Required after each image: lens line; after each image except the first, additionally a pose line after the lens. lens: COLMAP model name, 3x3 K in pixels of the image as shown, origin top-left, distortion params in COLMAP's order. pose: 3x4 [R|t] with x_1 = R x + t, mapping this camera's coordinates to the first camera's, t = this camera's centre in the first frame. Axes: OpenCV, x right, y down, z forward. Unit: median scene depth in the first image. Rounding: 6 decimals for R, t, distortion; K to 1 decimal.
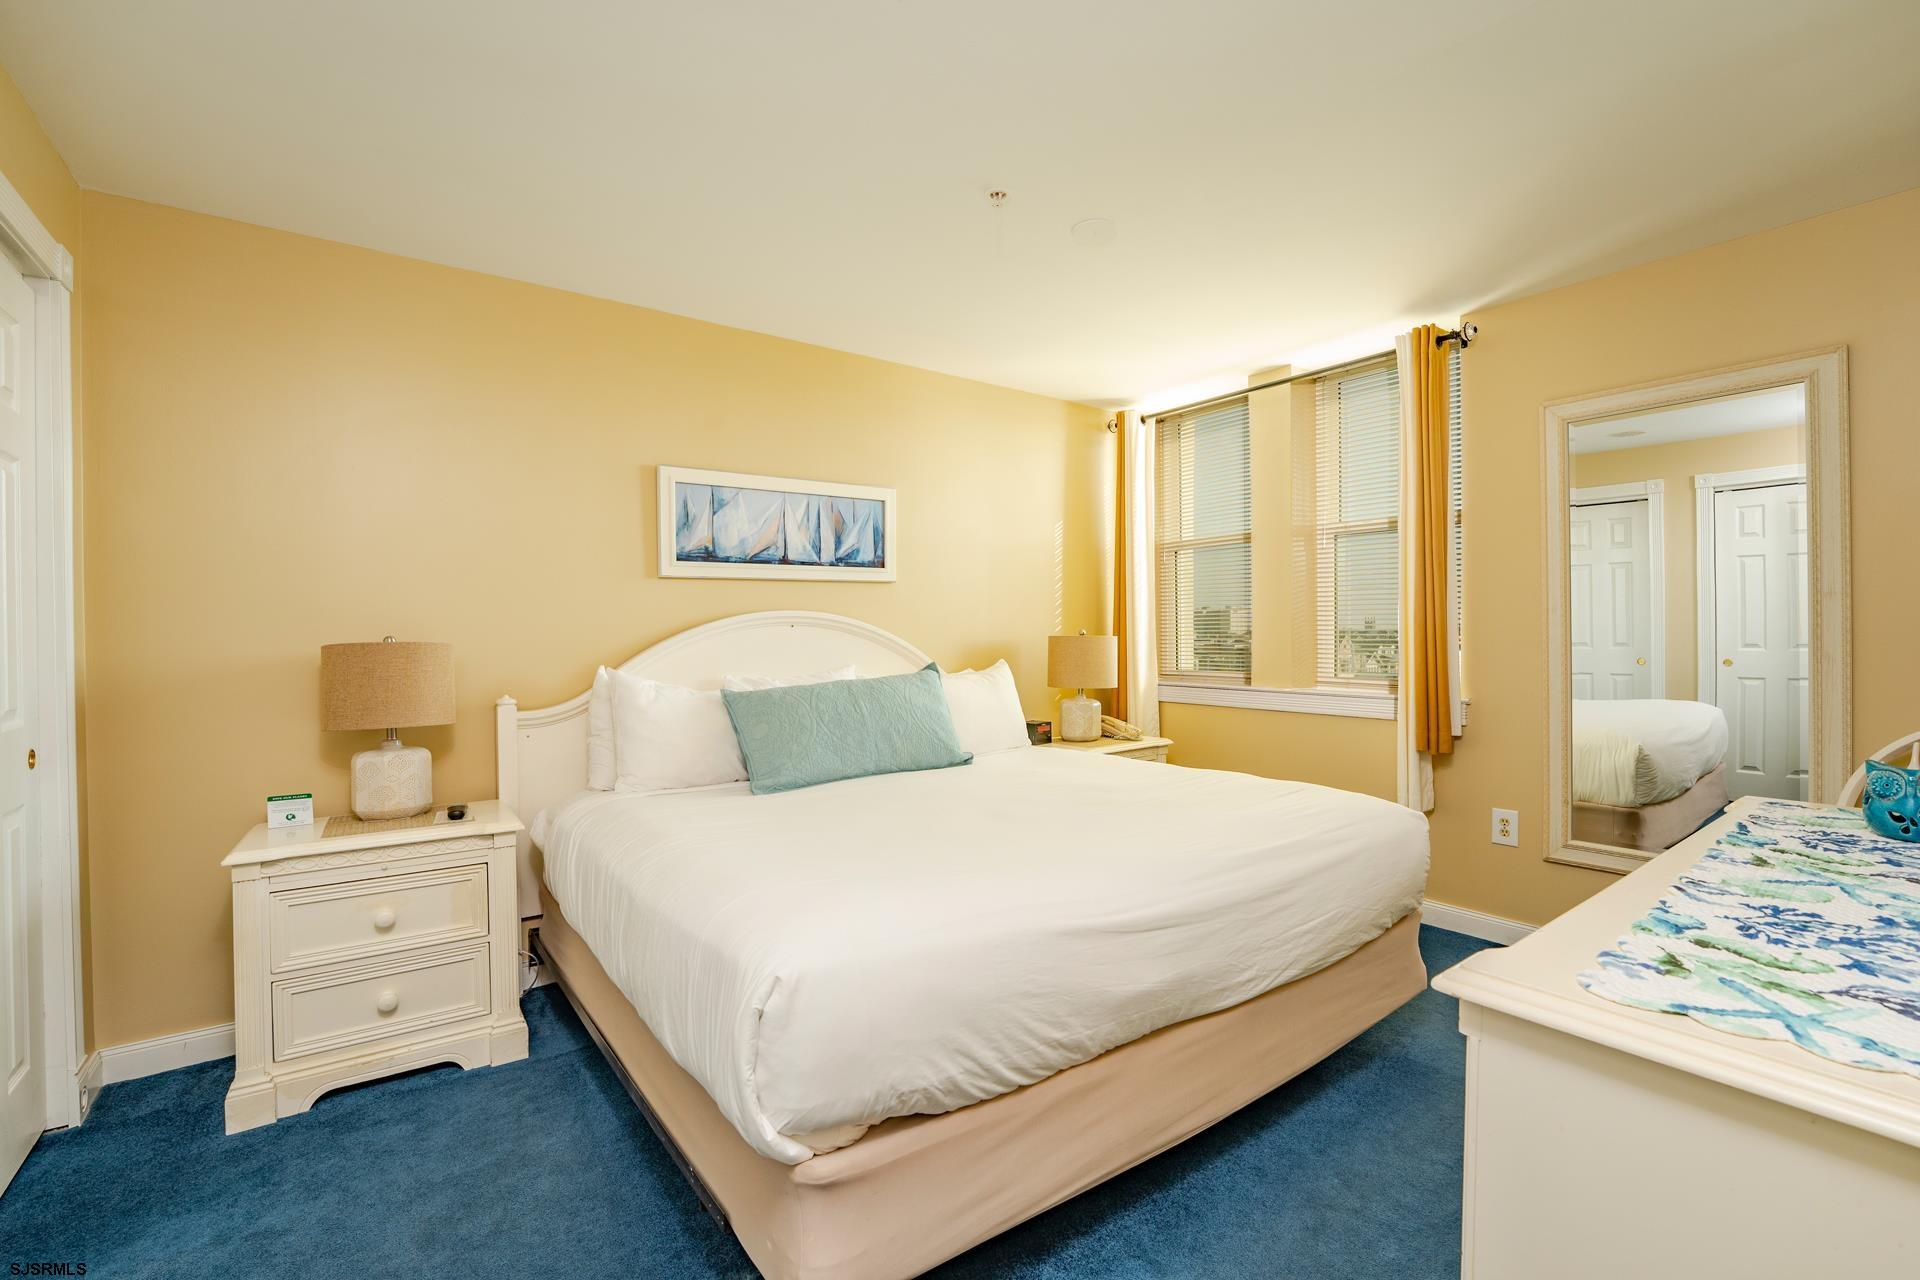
lens RADIAL K [[841.2, 0, 953.1], [0, 841.2, 648.2], [0, 0, 1]] dist [-0.004845, -0.000268]
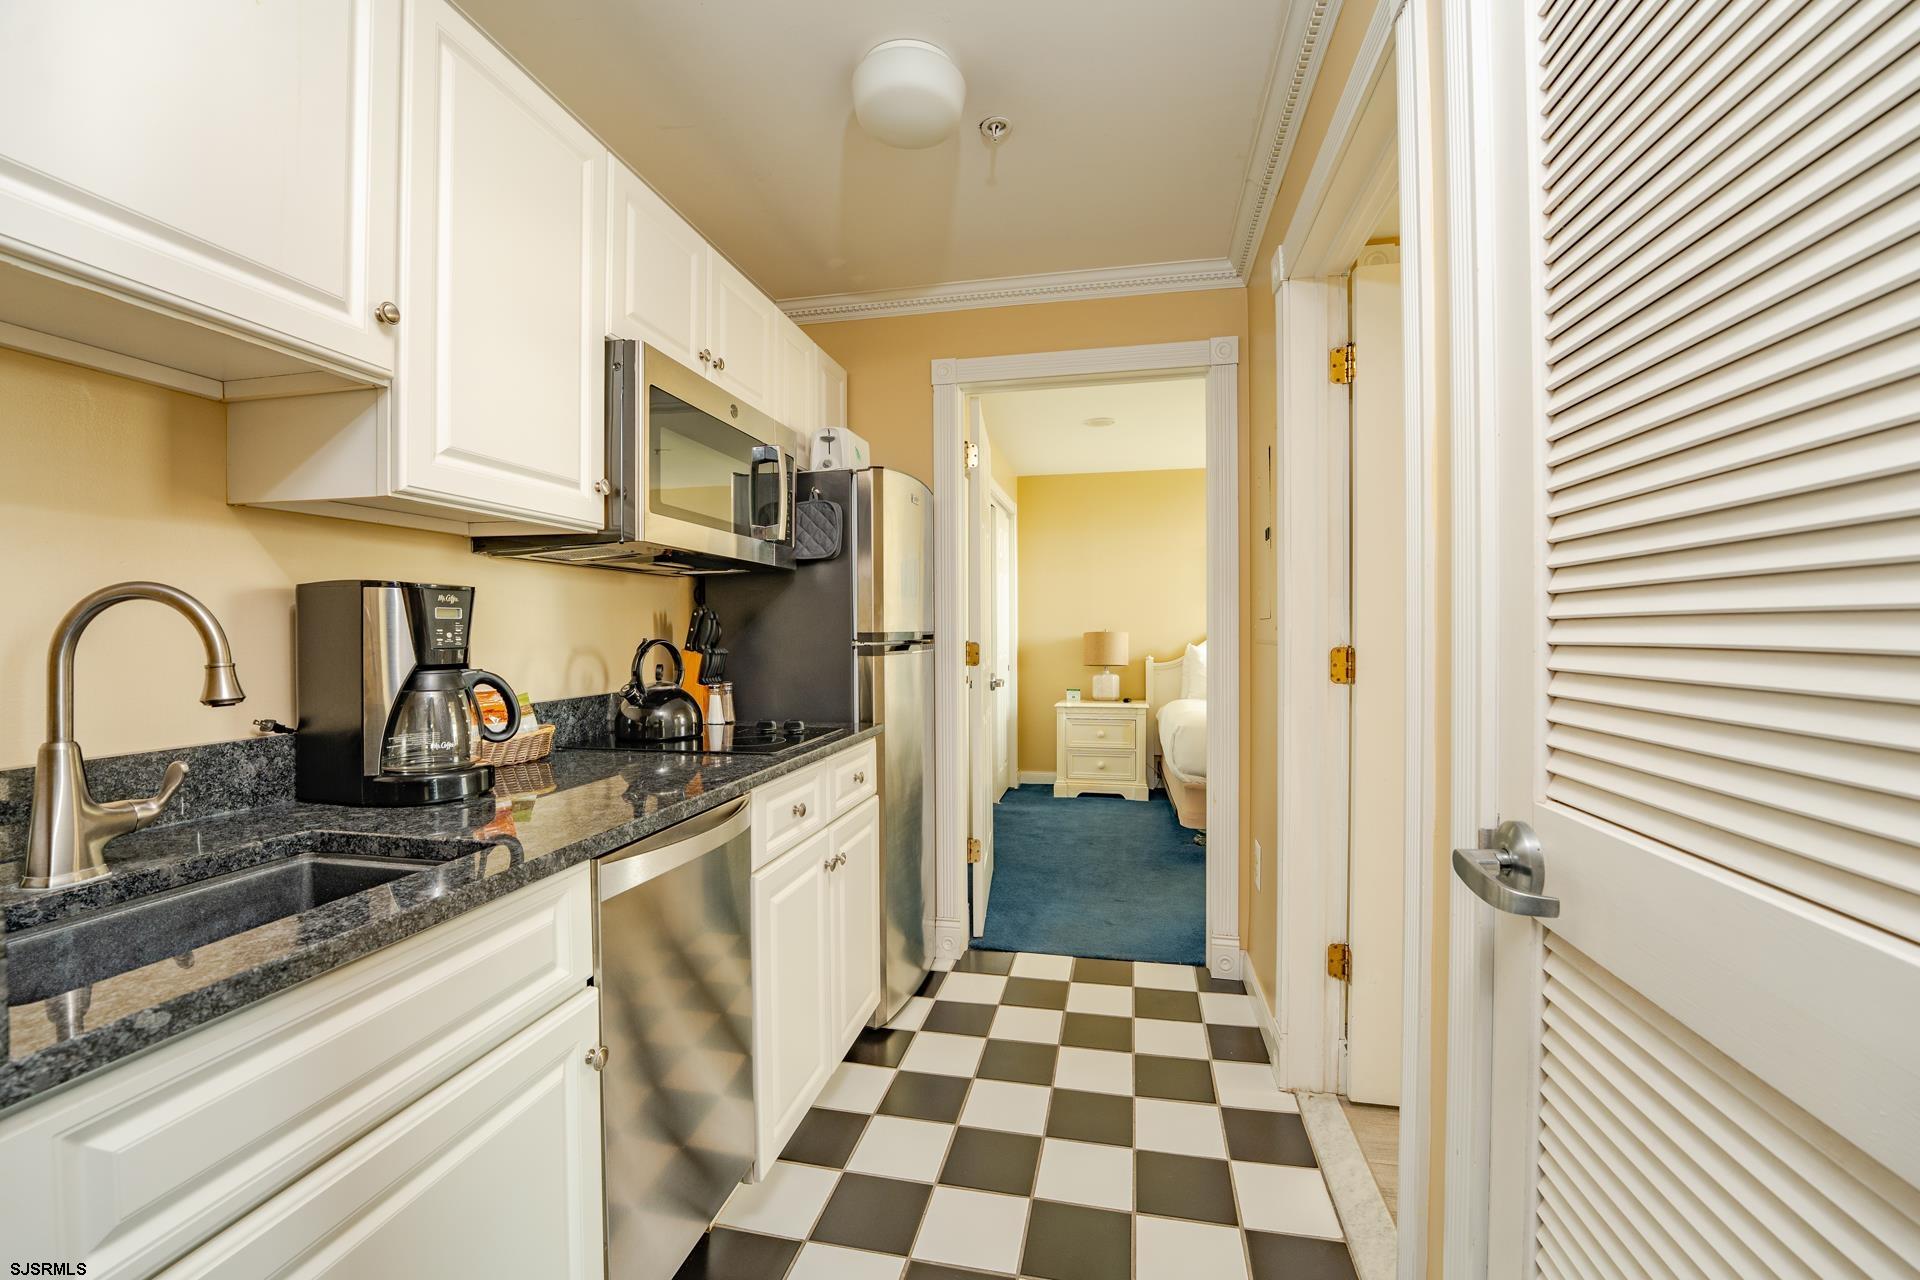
lens RADIAL K [[772.8, 0, 951.9], [0, 772.8, 642.2], [0, 0, 1]] dist [-0.016122, -0.000035]
pose [[0.672323, 0.017255, -0.740057, 0.791369], [-0.010531, 0.999850, 0.013745, -0.001921], [0.740183, -0.001447, 0.672404, -0.969611]]
